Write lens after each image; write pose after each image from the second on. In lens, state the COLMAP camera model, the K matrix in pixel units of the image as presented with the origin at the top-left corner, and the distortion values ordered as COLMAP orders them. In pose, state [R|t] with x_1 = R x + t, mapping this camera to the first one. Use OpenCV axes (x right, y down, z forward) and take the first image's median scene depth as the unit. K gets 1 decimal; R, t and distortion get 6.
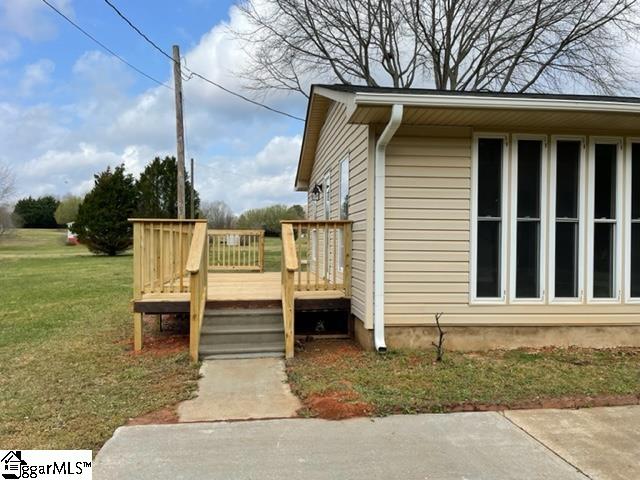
lens RADIAL K [[488.3, 0, 321.0], [0, 488.3, 240.7], [0, 0, 1]] dist [0.077096, -0.085042]
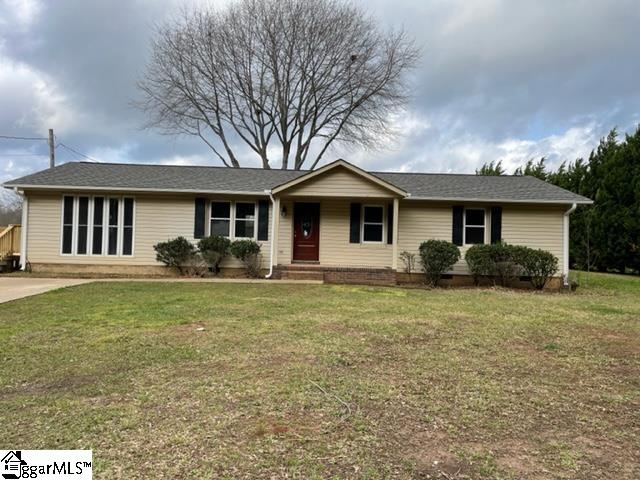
lens RADIAL K [[488.3, 0, 310.1], [0, 488.3, 232.9], [0, 0, 1]] dist [0.077096, -0.085042]
pose [[0.994905, 0.009735, -0.100348, 1.952665], [-0.013789, 0.999113, -0.039791, 0.090169], [0.099871, 0.040971, 0.994156, -1.597897]]
